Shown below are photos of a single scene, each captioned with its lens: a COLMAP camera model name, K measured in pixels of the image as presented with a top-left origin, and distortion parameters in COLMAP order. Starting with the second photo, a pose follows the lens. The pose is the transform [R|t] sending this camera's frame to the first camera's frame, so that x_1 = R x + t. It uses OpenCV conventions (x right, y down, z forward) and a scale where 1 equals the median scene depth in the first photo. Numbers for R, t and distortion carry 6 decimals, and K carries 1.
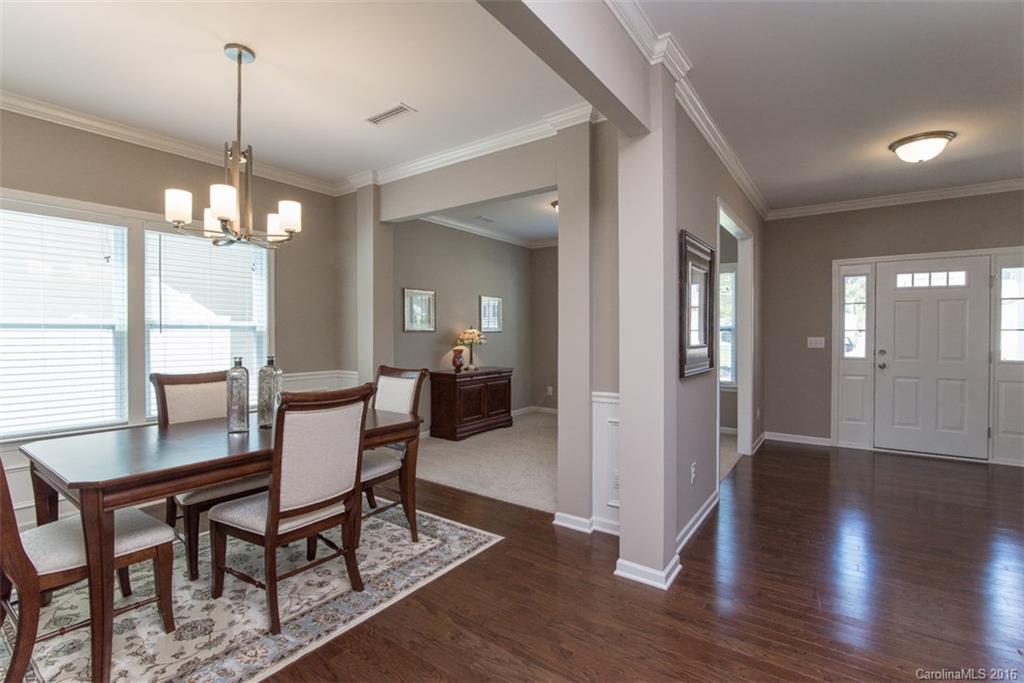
lens RADIAL K [[470.7, 0, 512.0], [0, 470.7, 341.5], [0, 0, 1]] dist [0.000379, 0.000187]
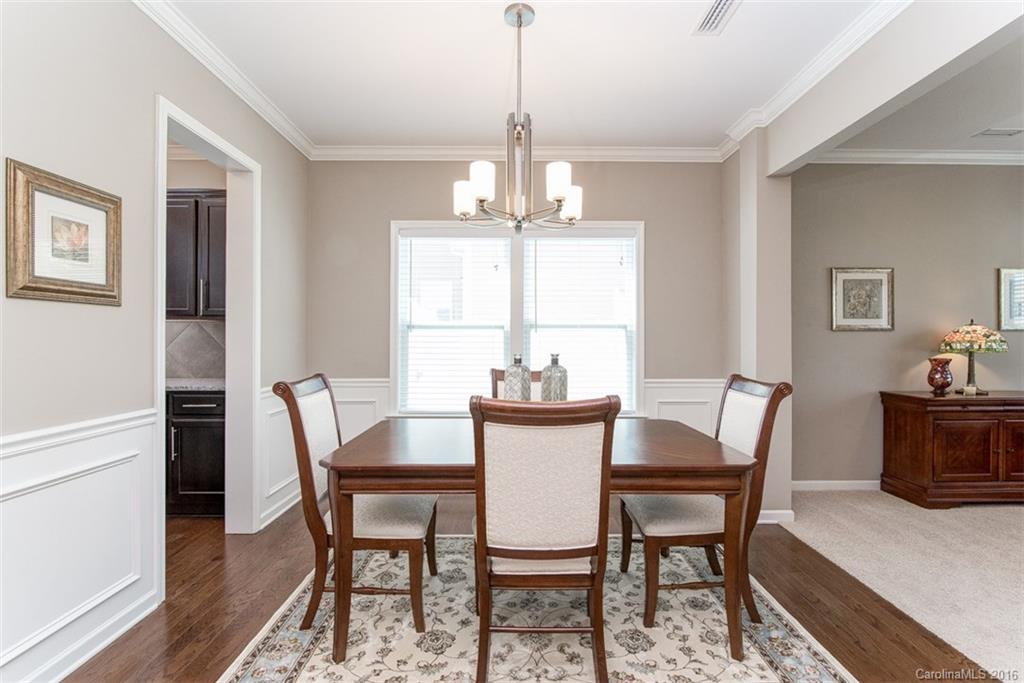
lens RADIAL K [[487.9, 0, 512.0], [0, 487.9, 341.5], [0, 0, 1]] dist [-0.006853, -0.000386]
pose [[0.594668, 0.002397, -0.803968, 0.108485], [-0.013712, 0.999880, -0.007161, 0.011698], [0.803855, 0.015282, 0.594629, 0.304308]]
